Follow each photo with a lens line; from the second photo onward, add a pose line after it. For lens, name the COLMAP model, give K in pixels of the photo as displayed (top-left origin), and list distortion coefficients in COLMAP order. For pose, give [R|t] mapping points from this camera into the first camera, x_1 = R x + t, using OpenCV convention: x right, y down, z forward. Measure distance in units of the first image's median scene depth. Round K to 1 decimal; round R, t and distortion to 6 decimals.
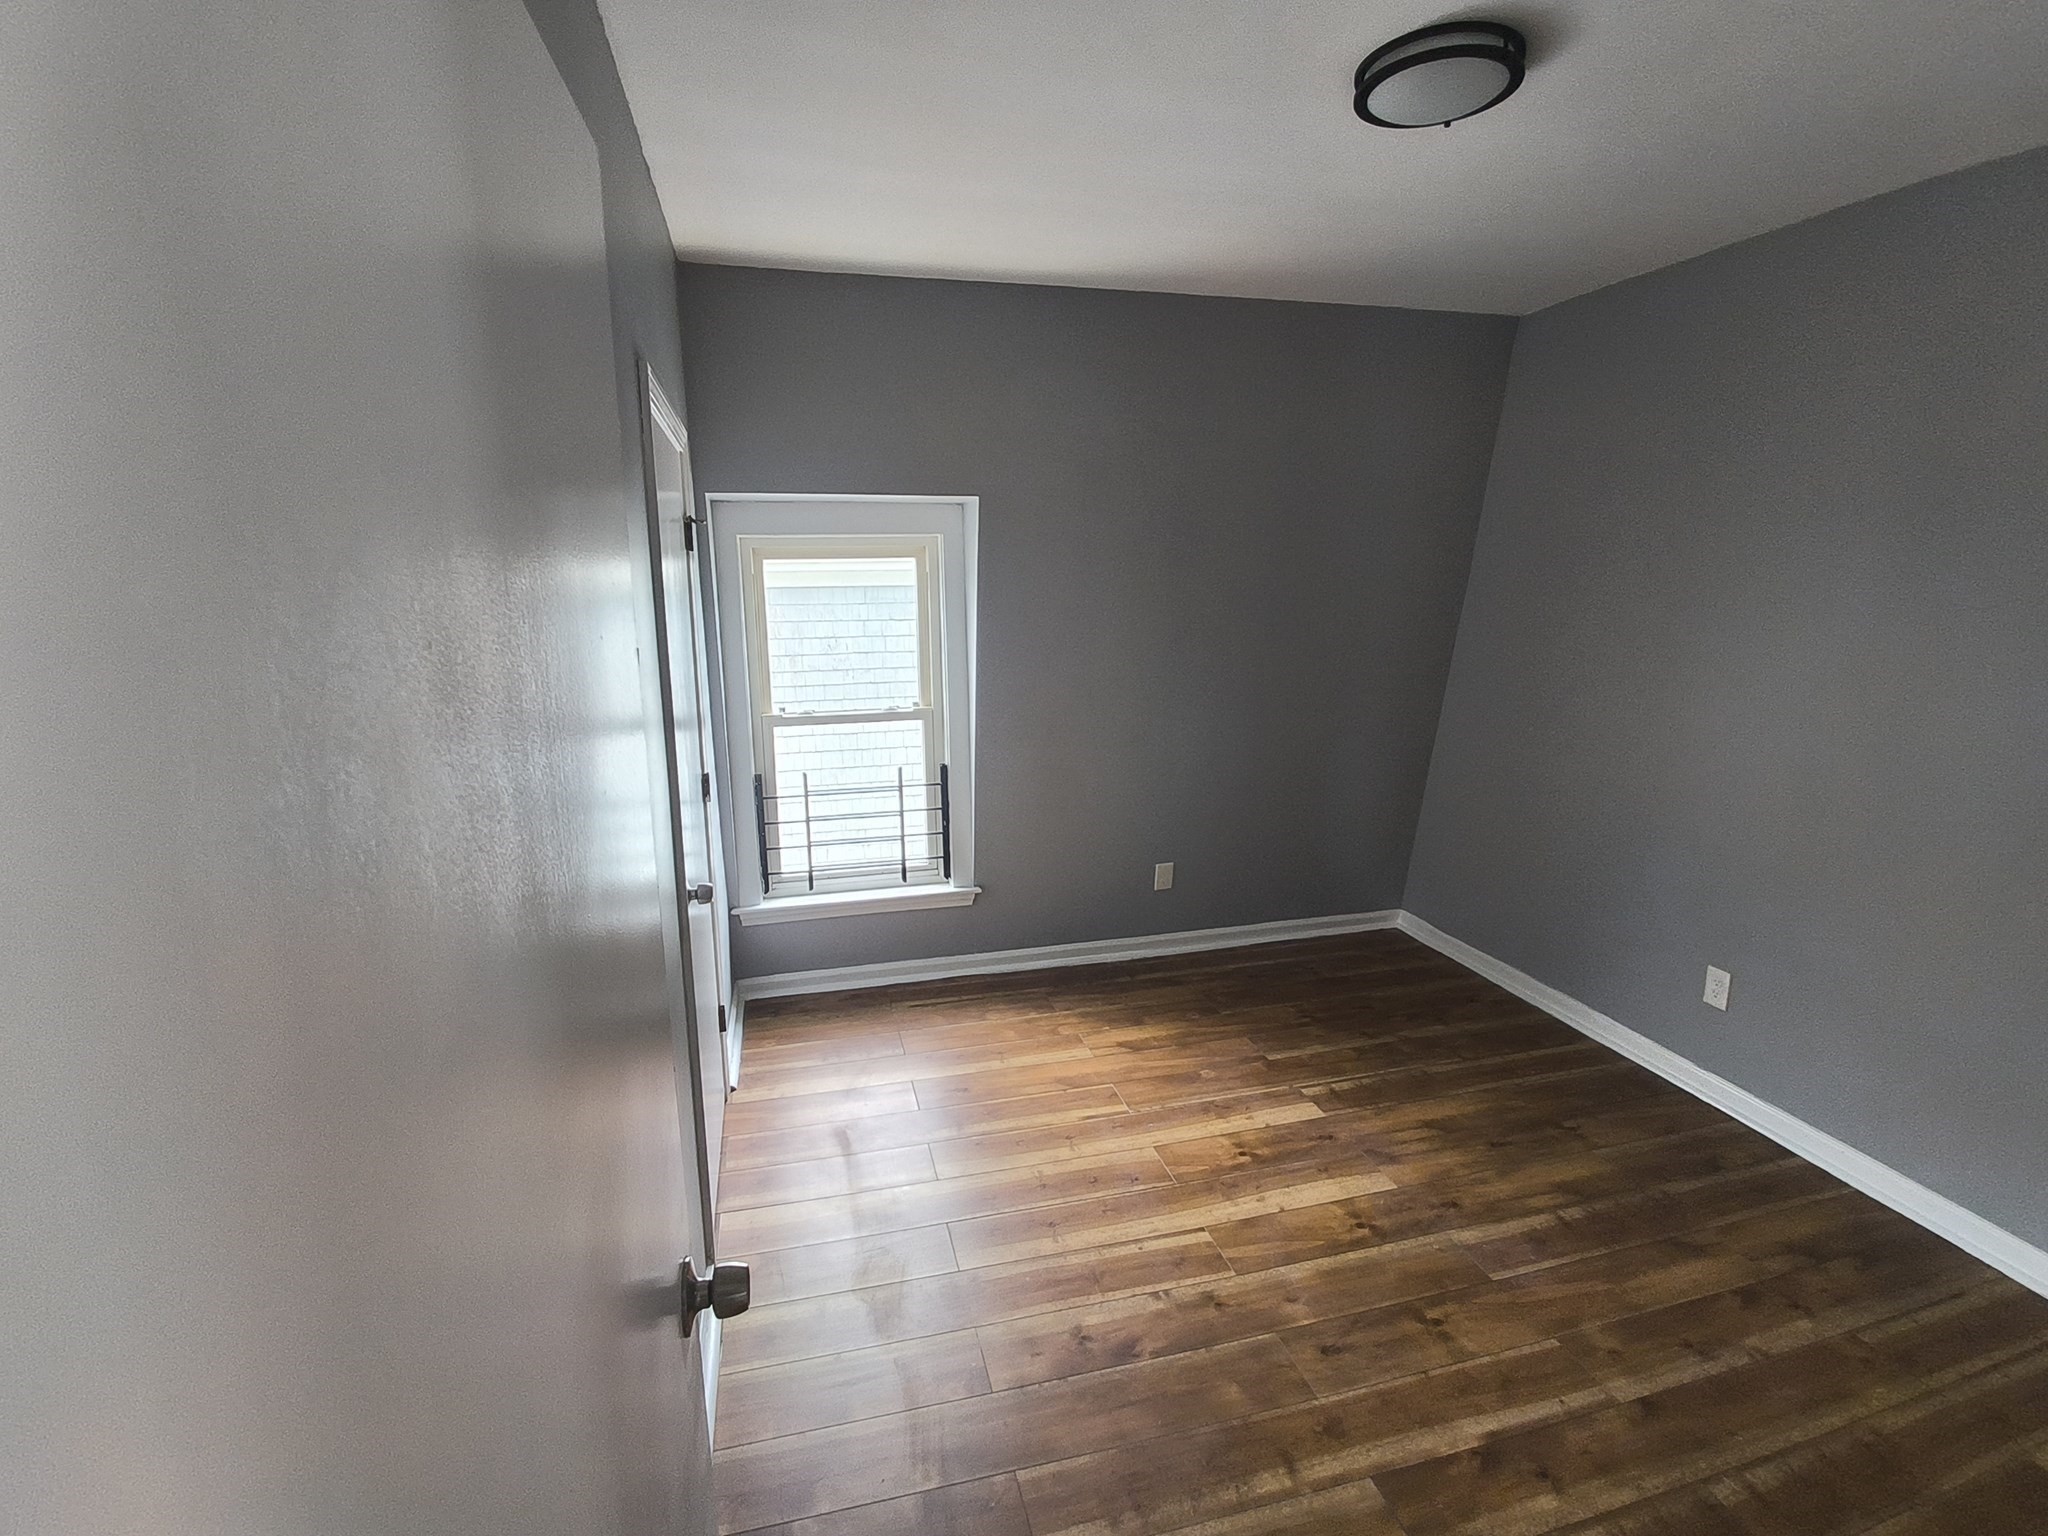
lens RADIAL K [[945.0, 0, 1034.1], [0, 945.0, 778.8], [0, 0, 1]] dist [-0.009419, -0.006014]
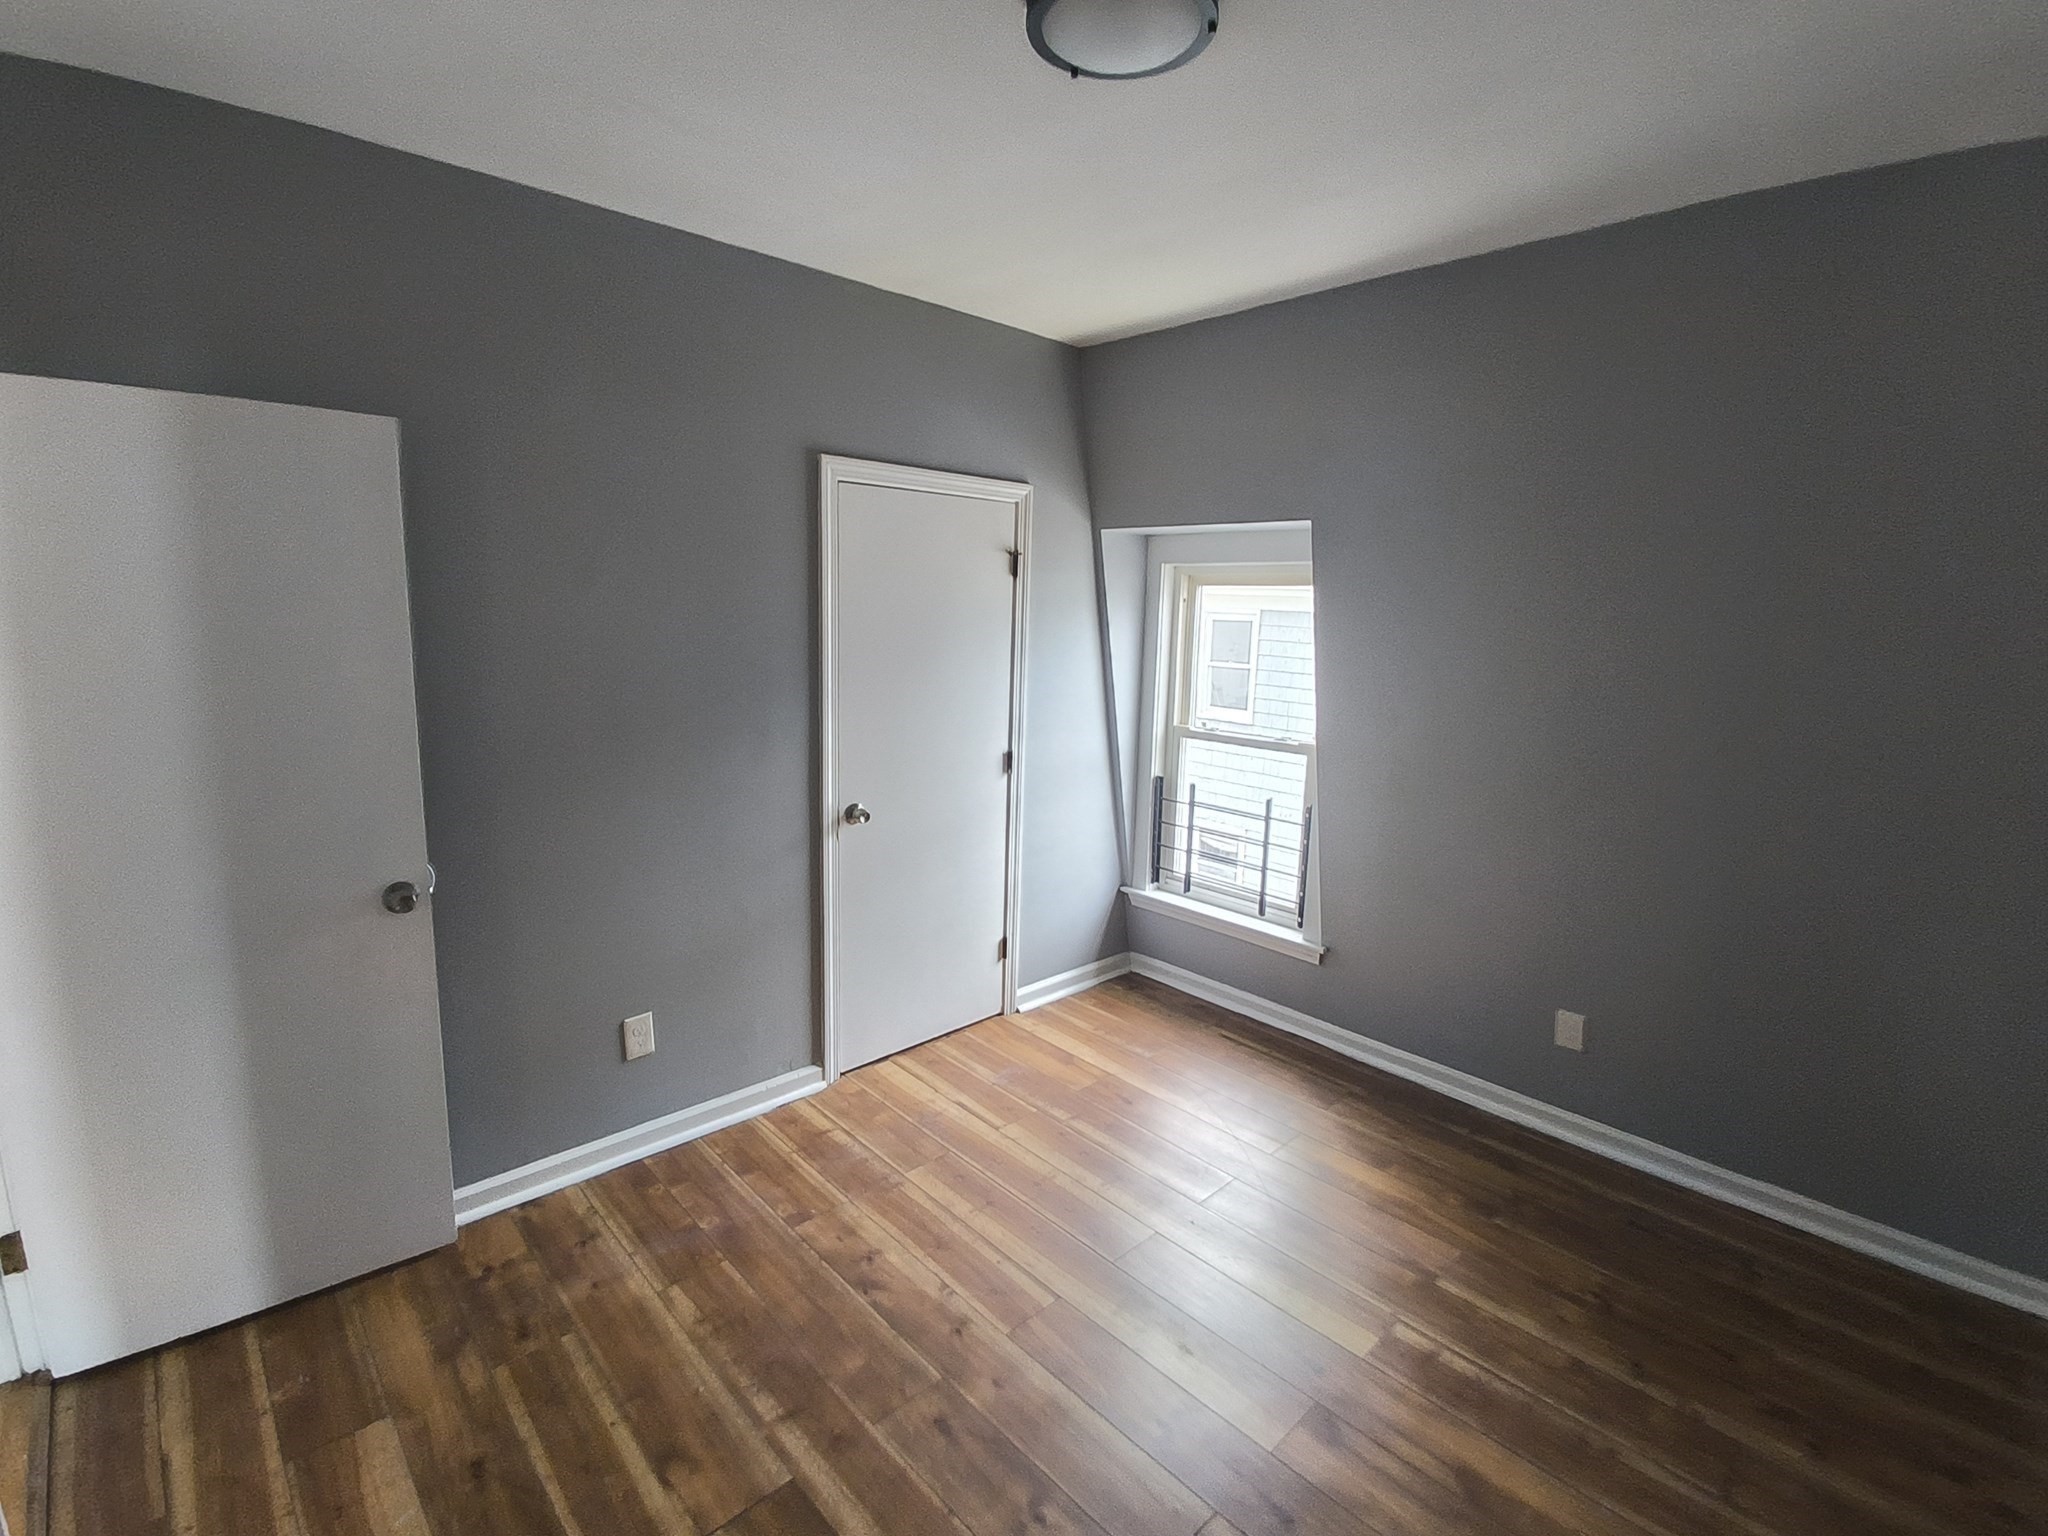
lens RADIAL K [[945.0, 0, 1002.3], [0, 945.0, 774.5], [0, 0, 1]] dist [-0.009419, -0.006014]
pose [[0.467847, 0.178933, -0.865507, 0.616317], [-0.209725, 0.973796, 0.087955, -0.069297], [0.858566, 0.140369, 0.493114, 0.297581]]
